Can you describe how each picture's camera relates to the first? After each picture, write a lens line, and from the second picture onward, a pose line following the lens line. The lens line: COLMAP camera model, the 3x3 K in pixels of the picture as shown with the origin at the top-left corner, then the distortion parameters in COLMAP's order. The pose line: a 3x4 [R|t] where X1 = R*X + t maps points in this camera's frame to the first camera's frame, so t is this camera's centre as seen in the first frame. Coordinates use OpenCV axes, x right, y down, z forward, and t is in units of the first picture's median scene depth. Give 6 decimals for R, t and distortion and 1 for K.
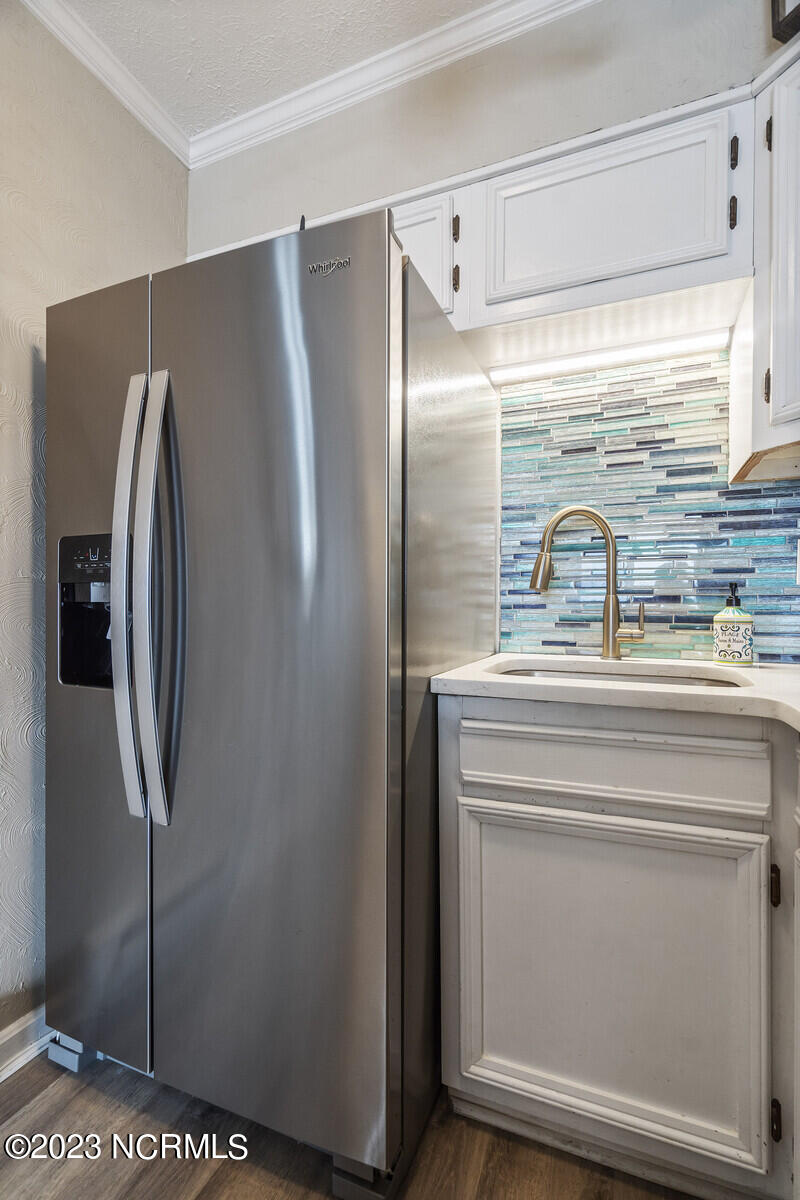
lens RADIAL K [[557.0, 0, 403.8], [0, 557.0, 604.9], [0, 0, 1]] dist [0.001383, 0.000197]
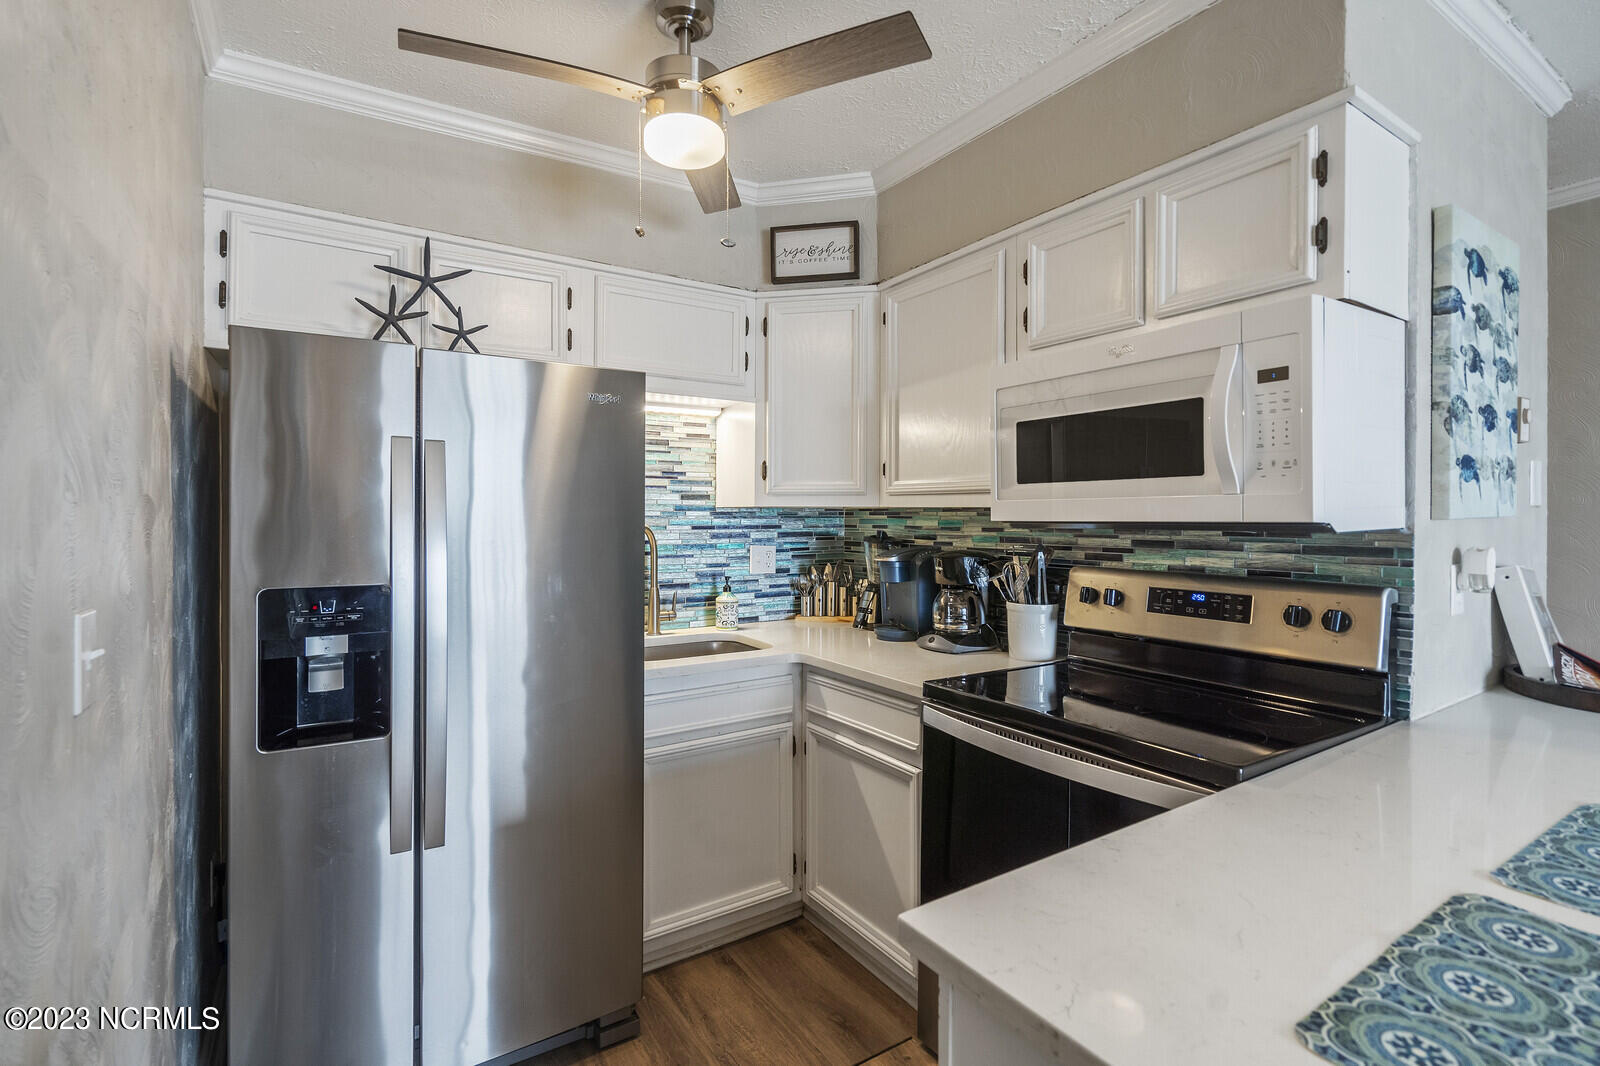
lens RADIAL K [[742.7, 0, 793.0], [0, 742.7, 522.7], [0, 0, 1]] dist [0.001383, 0.000197]
pose [[0.580323, -0.014106, 0.814264, -0.920374], [0.002073, 0.999872, 0.015844, -0.207536], [-0.814384, -0.007506, 0.580278, -0.325704]]
